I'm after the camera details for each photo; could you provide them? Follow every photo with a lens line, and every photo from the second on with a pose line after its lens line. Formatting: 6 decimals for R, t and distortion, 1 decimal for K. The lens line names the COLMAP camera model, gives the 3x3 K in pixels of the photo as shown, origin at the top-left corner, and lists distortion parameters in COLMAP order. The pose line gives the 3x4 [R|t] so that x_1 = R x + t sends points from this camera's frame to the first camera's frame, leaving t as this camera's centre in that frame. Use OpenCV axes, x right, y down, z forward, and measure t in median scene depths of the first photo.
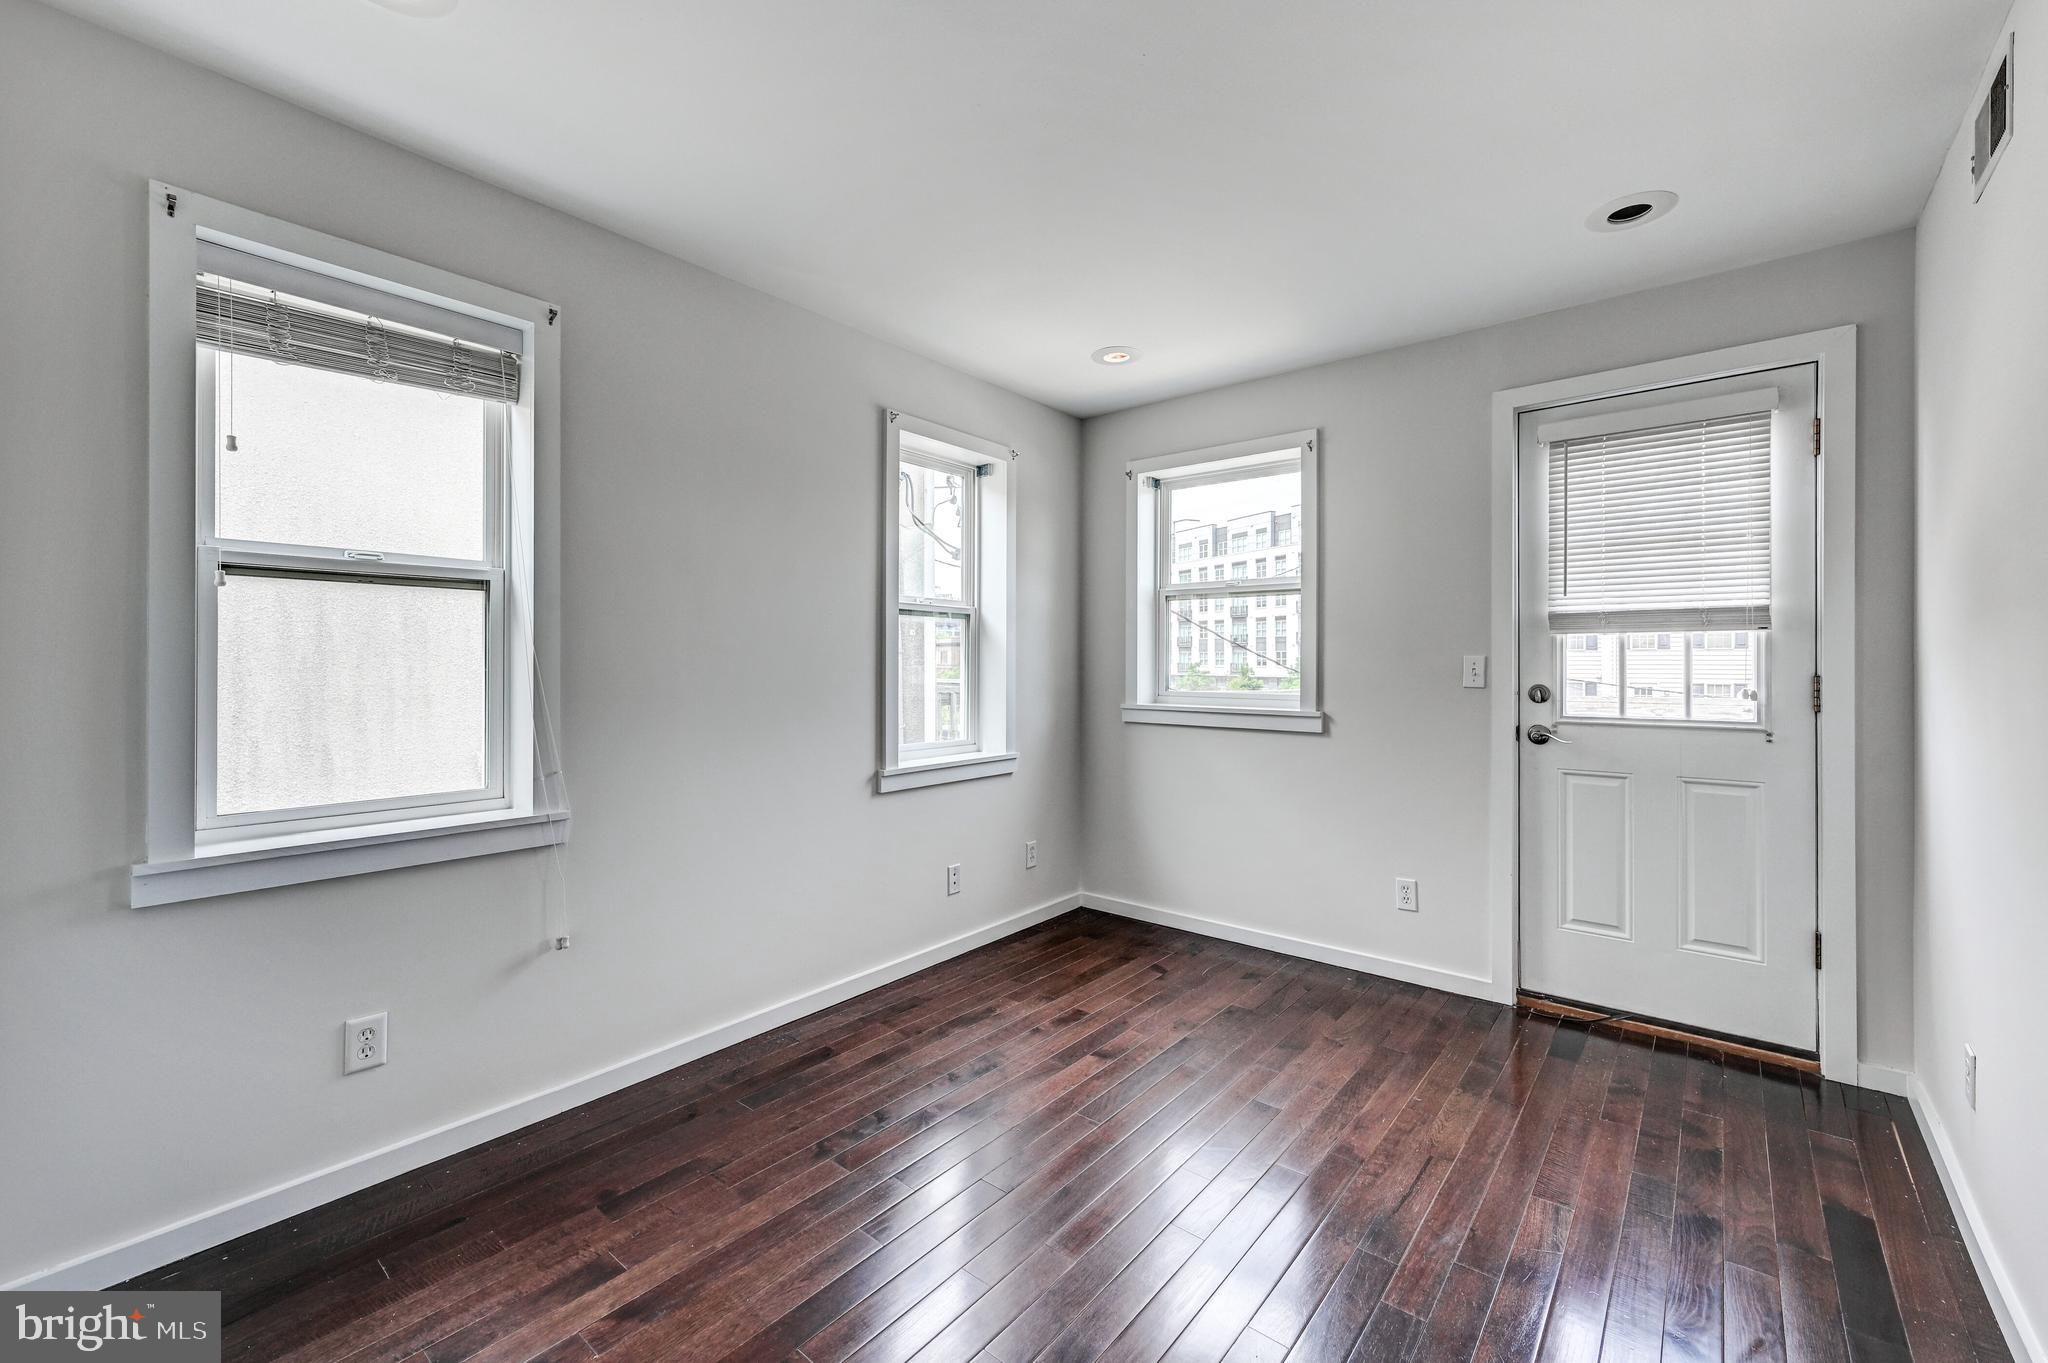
lens RADIAL K [[840.1, 0, 994.4], [0, 840.1, 654.1], [0, 0, 1]] dist [-0.002790, -0.000125]
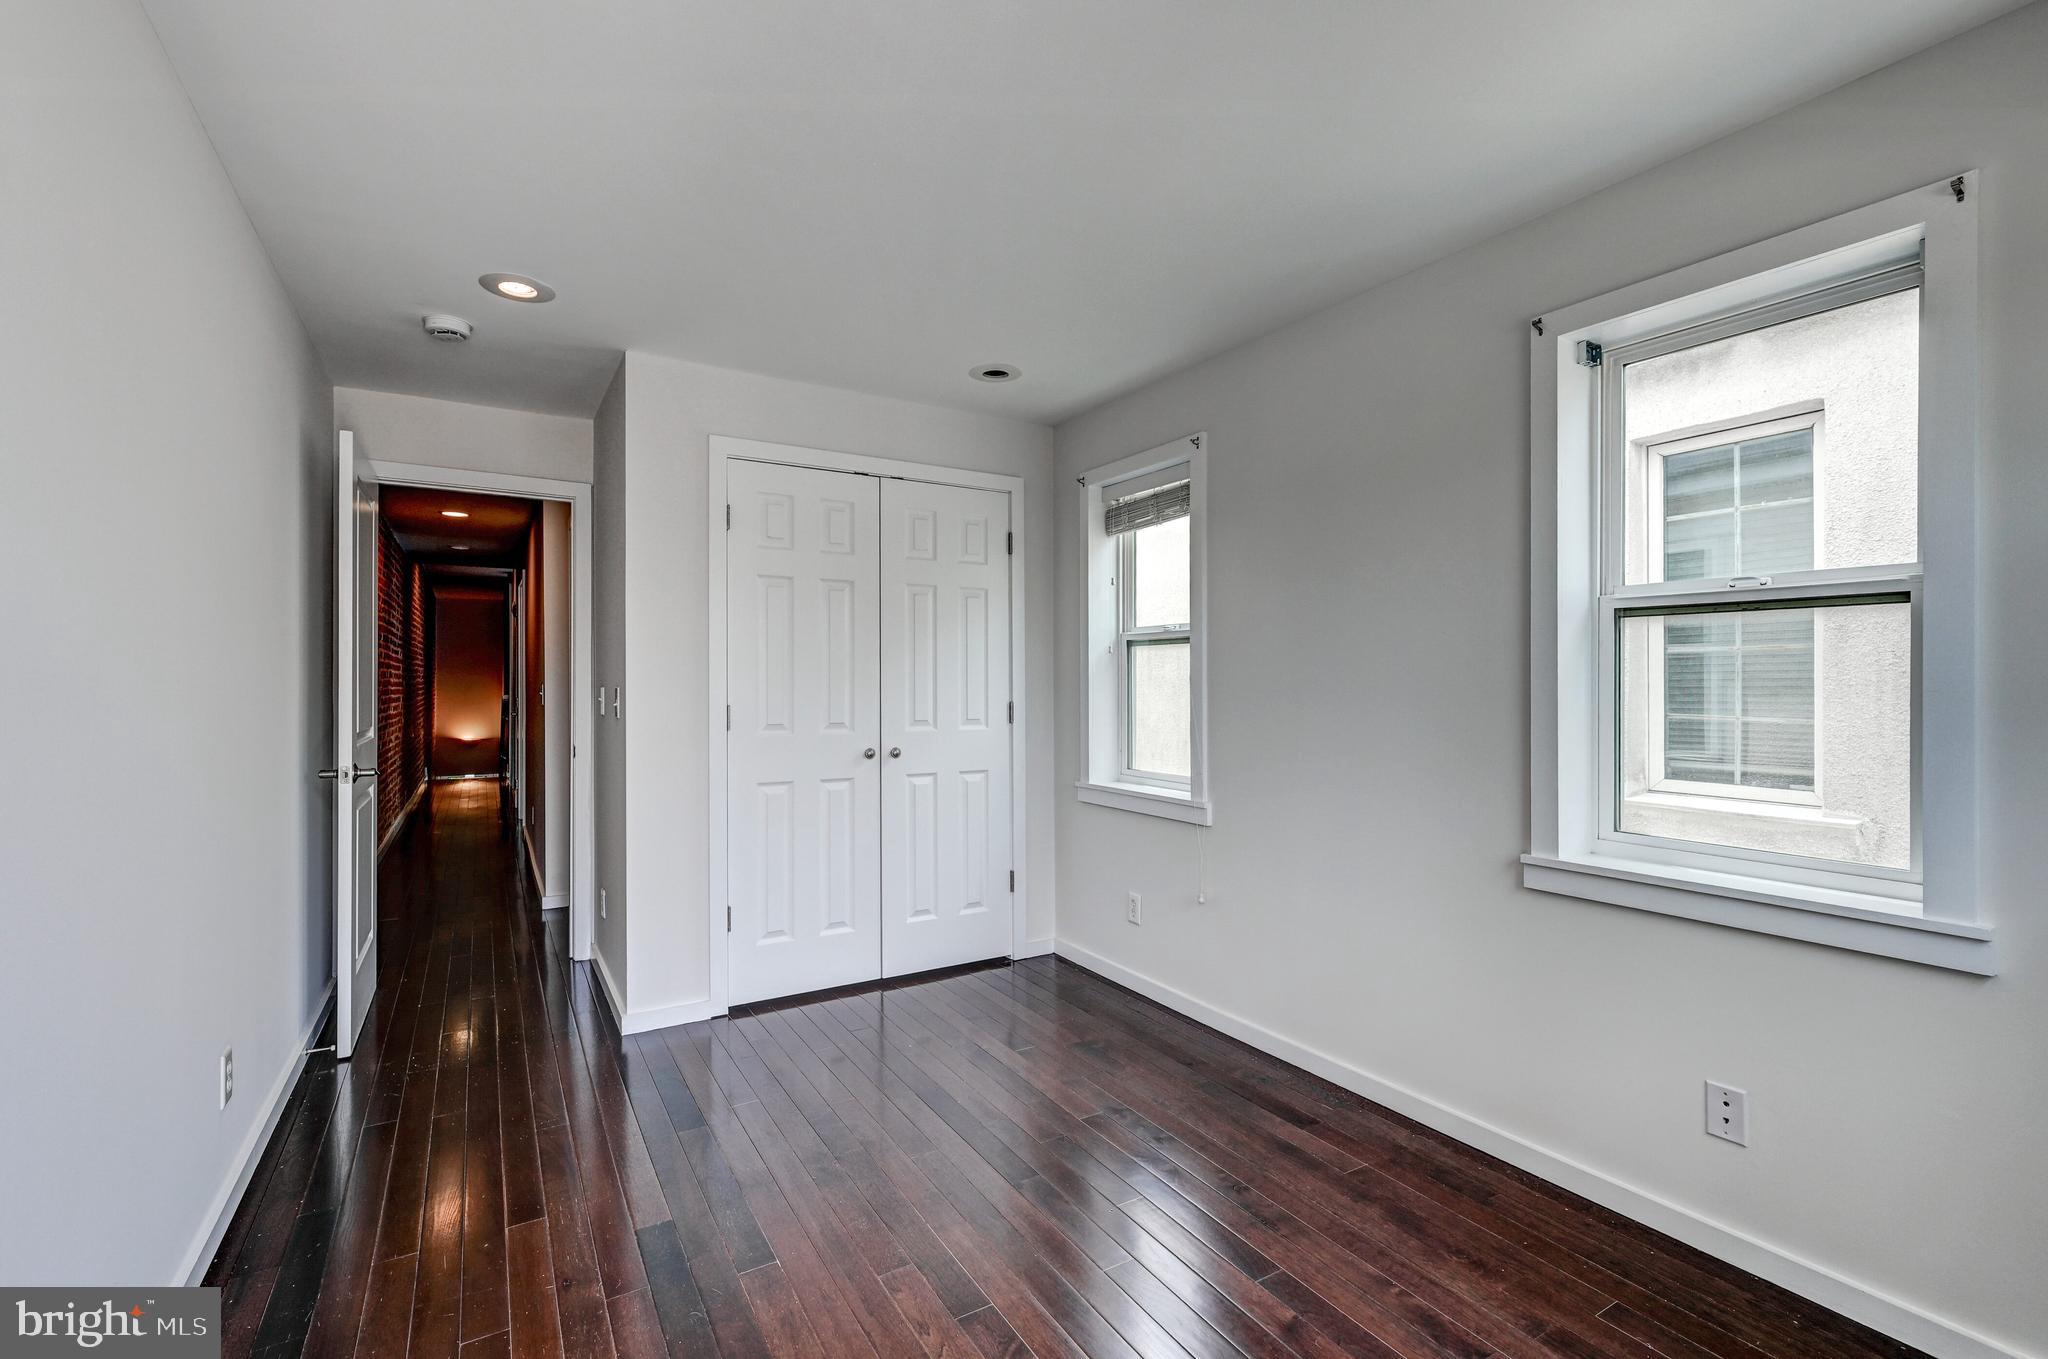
lens RADIAL K [[874.8, 0, 1022.9], [0, 874.8, 684.4], [0, 0, 1]] dist [-0.000376, 0.000306]
pose [[-0.297253, -0.006330, -0.954778, 0.708145], [0.001280, 0.999974, -0.007028, 0.004718], [0.954798, -0.003311, -0.297237, 0.876068]]
